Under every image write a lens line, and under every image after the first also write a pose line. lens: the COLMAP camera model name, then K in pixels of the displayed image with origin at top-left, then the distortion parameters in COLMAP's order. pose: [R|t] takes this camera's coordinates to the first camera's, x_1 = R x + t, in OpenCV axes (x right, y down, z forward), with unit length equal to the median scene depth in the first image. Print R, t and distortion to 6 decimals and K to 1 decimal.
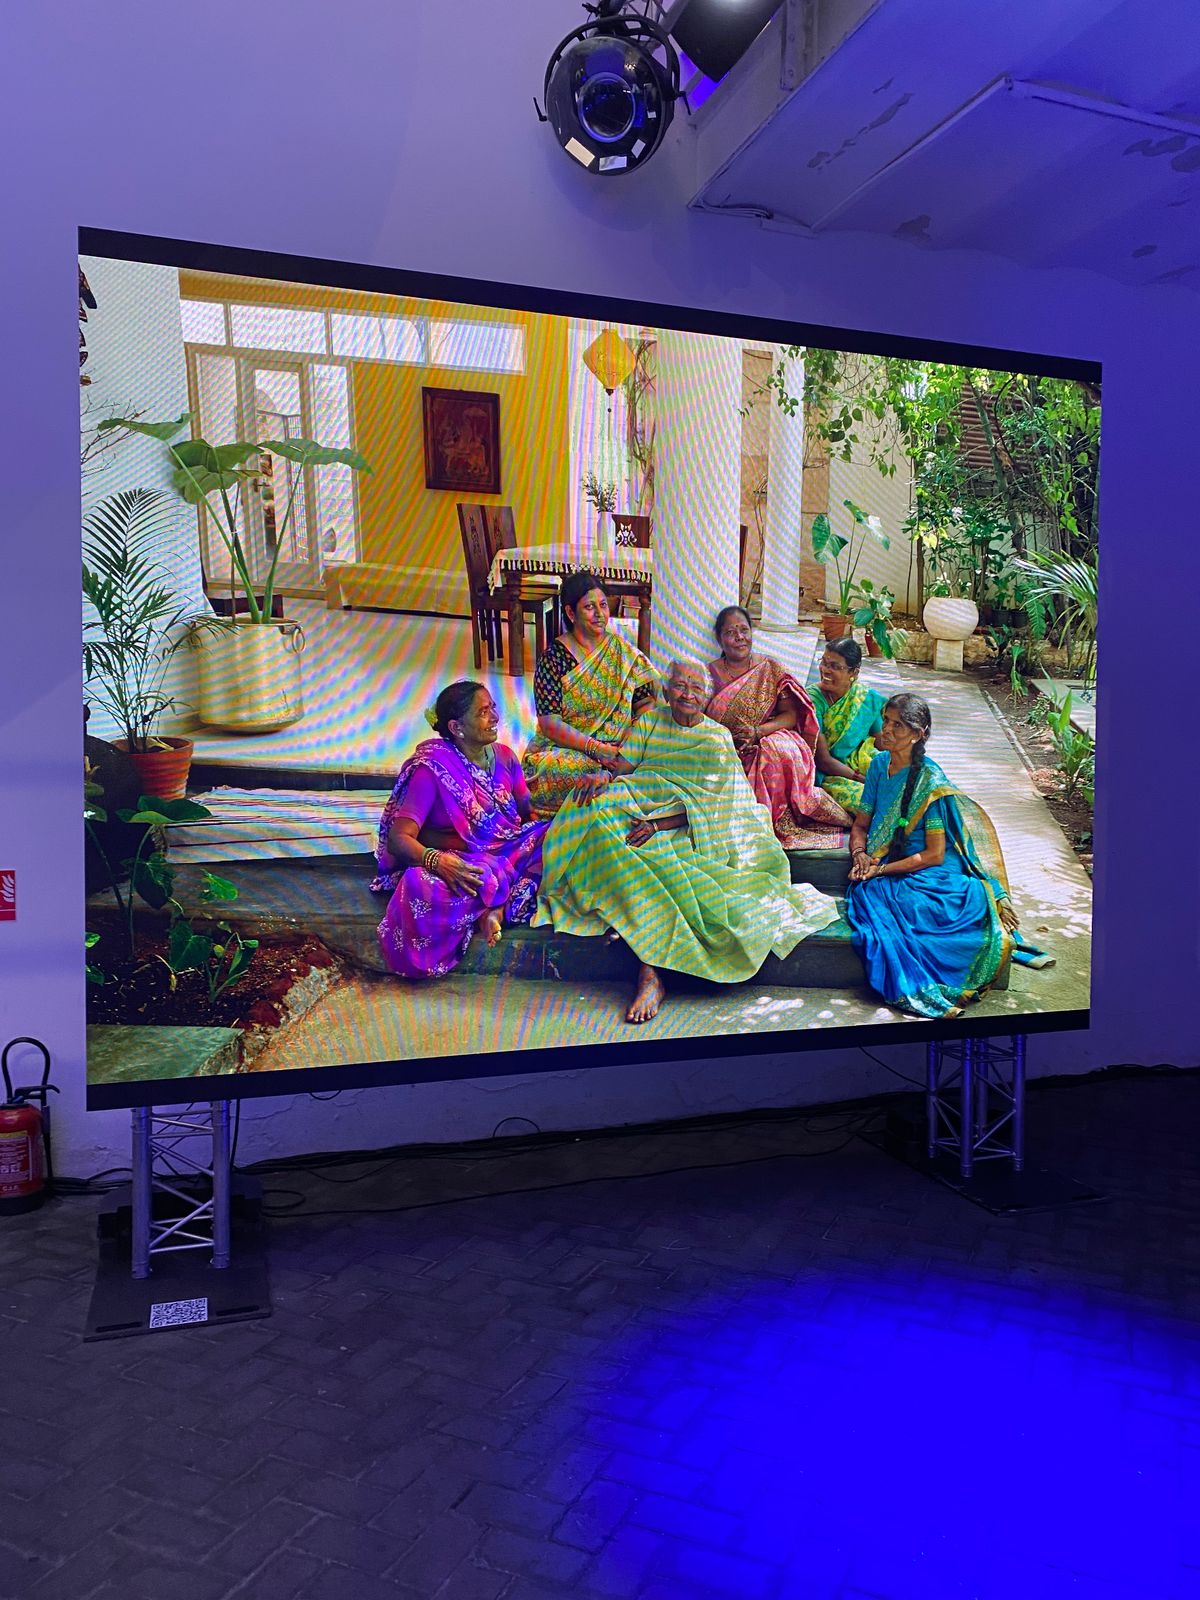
lens RADIAL K [[1324.7, 0, 607.7], [0, 1324.7, 801.2], [0, 0, 1]] dist [0.049103, -0.005010]
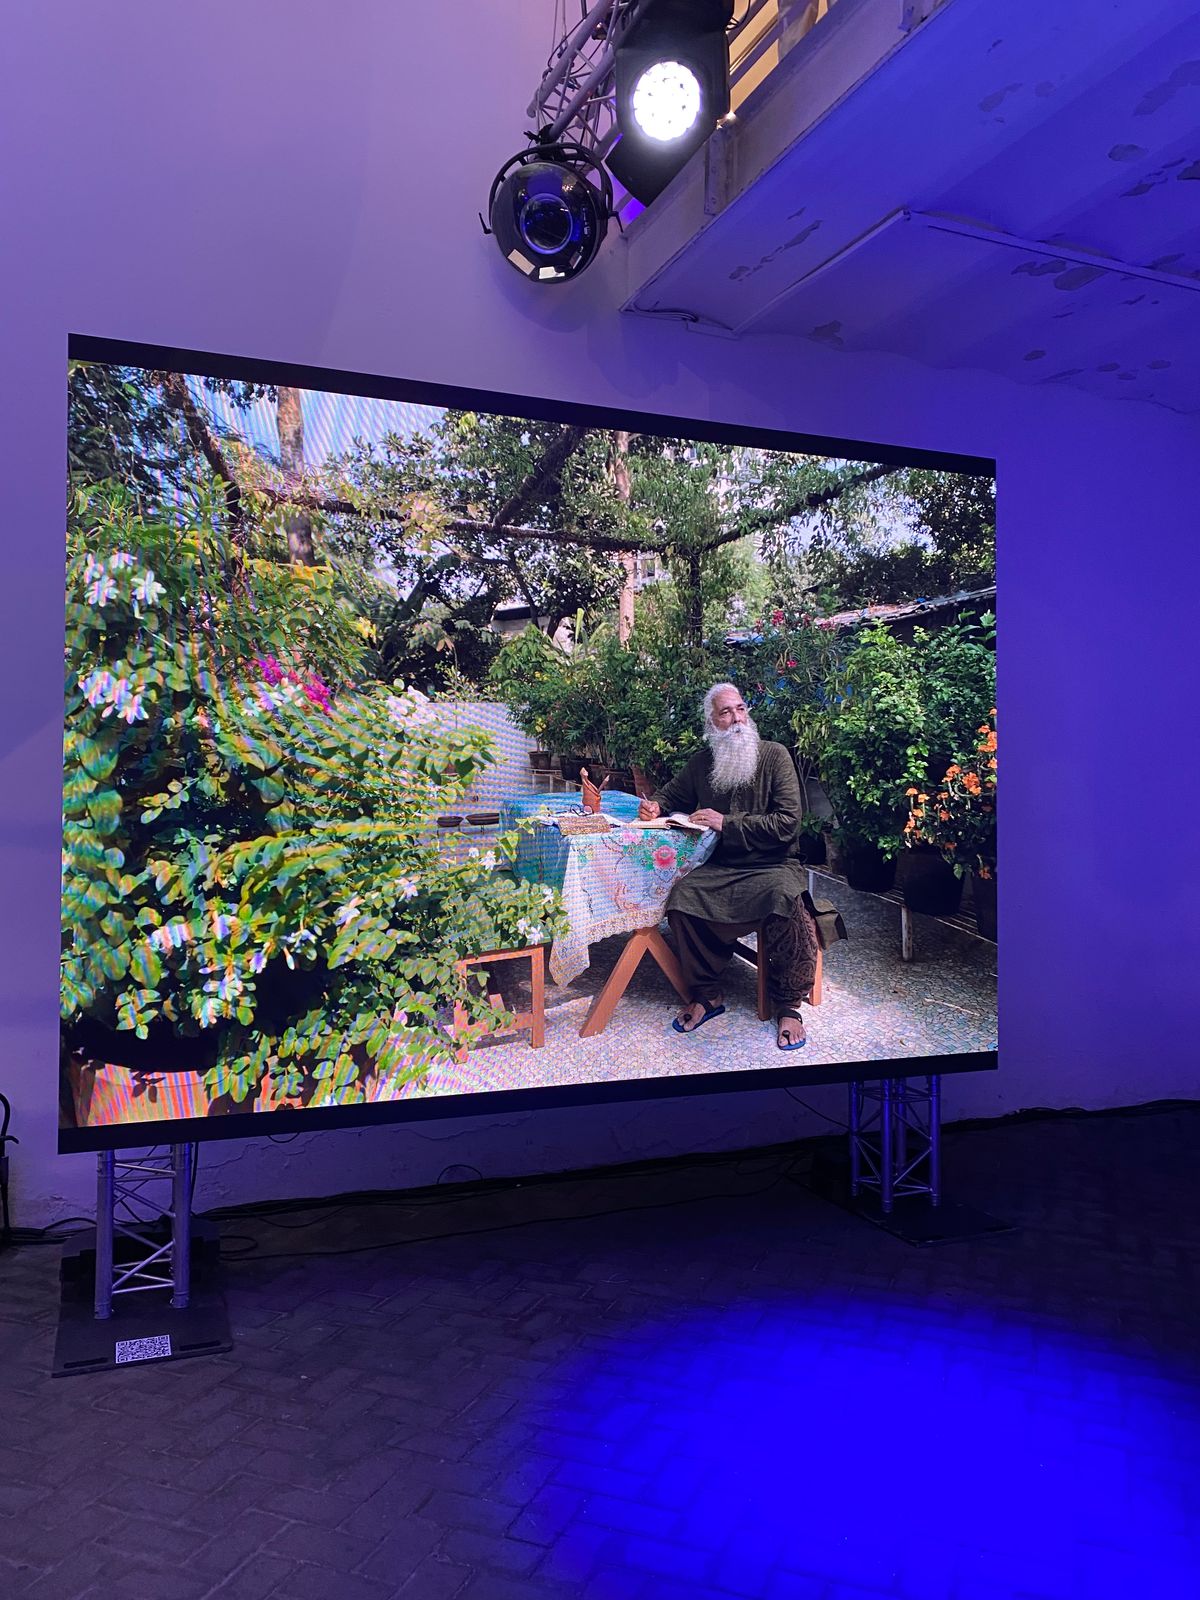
lens RADIAL K [[1324.7, 0, 601.2], [0, 1324.7, 802.6], [0, 0, 1]] dist [0.049103, -0.005010]
pose [[0.998740, -0.002164, 0.050130, -0.020338], [0.004447, 0.998955, -0.045487, 0.006810], [-0.049980, 0.045653, 0.997706, -0.117402]]
